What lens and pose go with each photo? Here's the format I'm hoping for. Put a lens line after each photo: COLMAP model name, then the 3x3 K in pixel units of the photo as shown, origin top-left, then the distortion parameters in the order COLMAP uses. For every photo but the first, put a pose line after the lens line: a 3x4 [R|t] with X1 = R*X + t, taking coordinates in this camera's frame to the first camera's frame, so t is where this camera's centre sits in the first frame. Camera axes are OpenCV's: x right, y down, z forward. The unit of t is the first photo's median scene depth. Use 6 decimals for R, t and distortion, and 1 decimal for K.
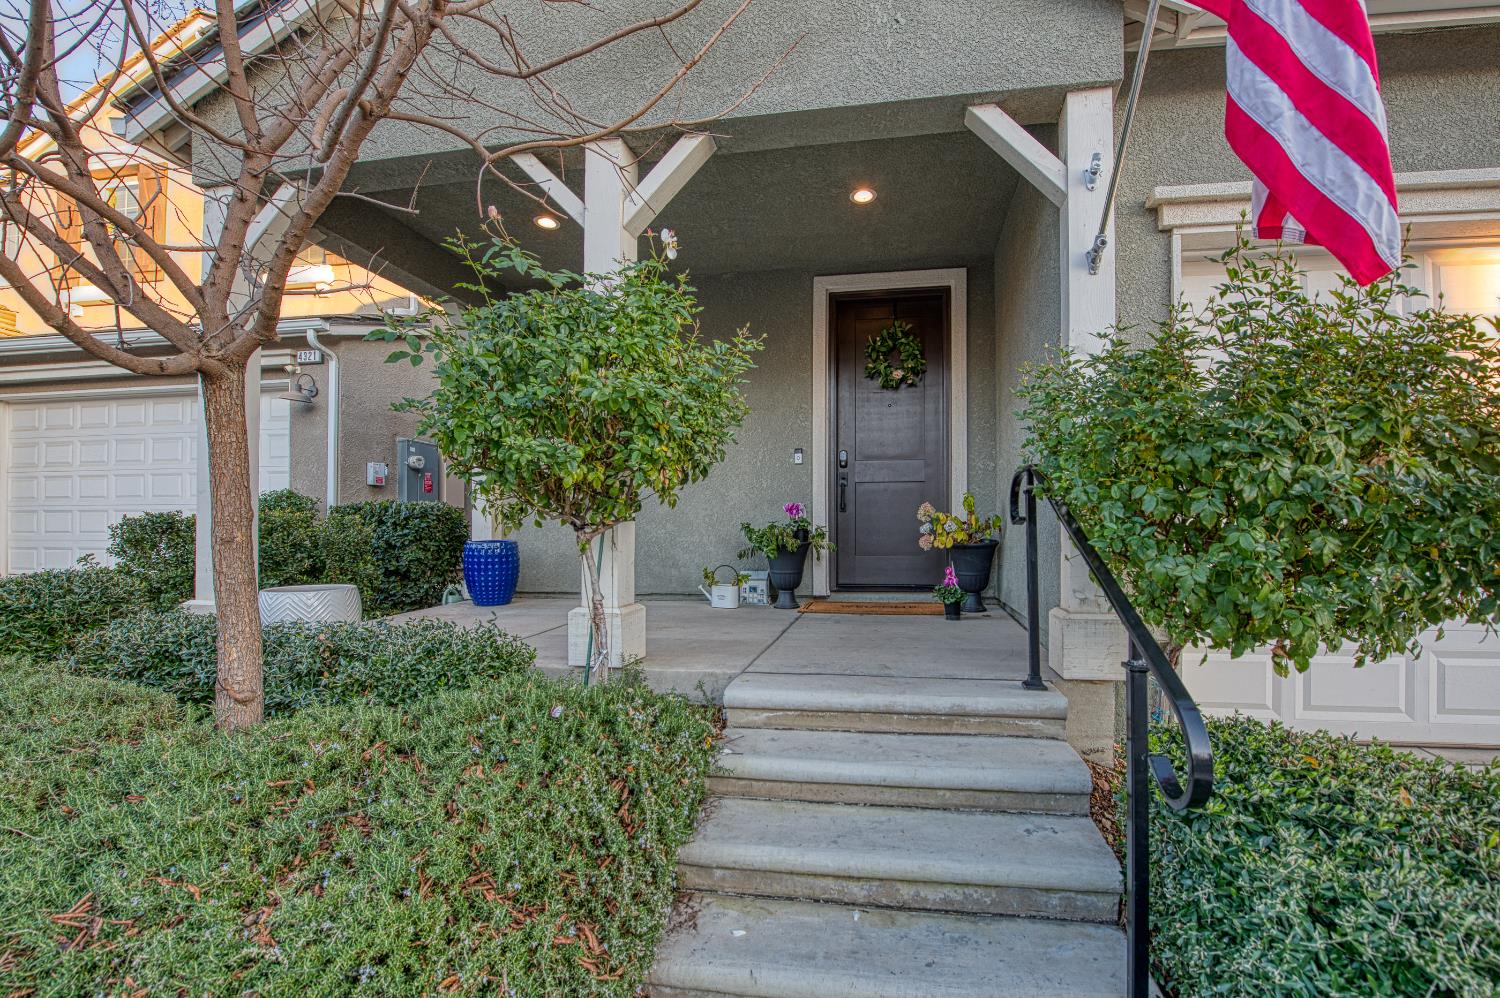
lens RADIAL K [[631.6, 0, 818.7], [0, 631.6, 532.2], [0, 0, 1]] dist [-0.017193, -0.000431]
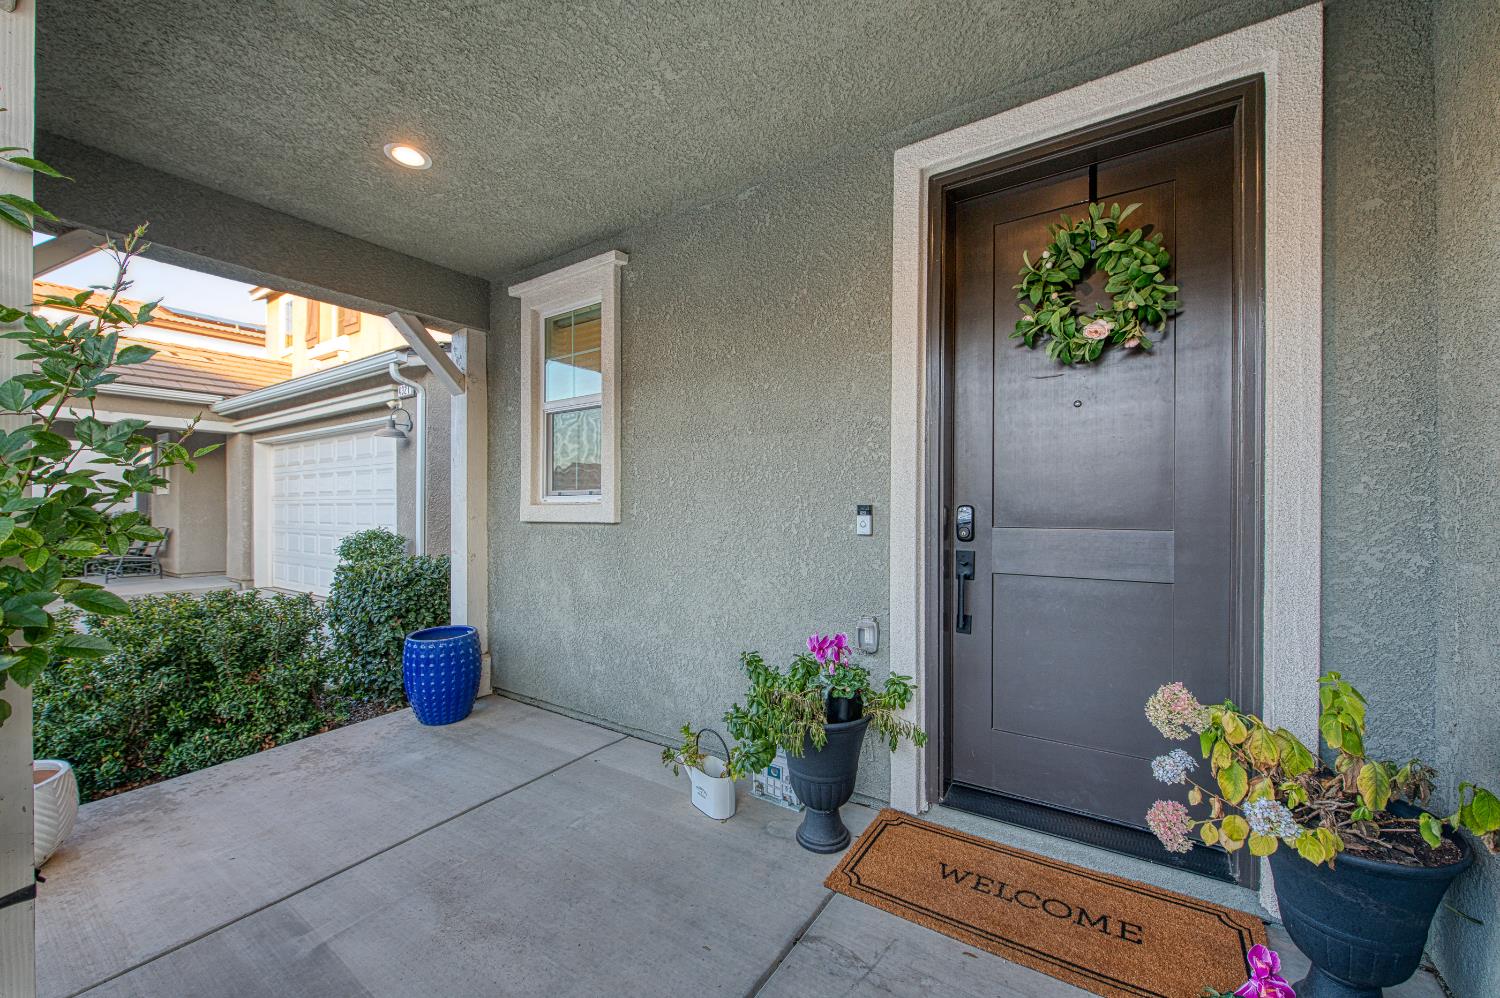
lens RADIAL K [[603.9, 0, 724.7], [0, 603.9, 514.6], [0, 0, 1]] dist [0.000146, -0.000146]
pose [[0.886548, 0.007145, -0.462582, 0.090983], [-0.004800, 0.999969, 0.006246, -0.125918], [0.462613, -0.003317, 0.886554, 0.517447]]
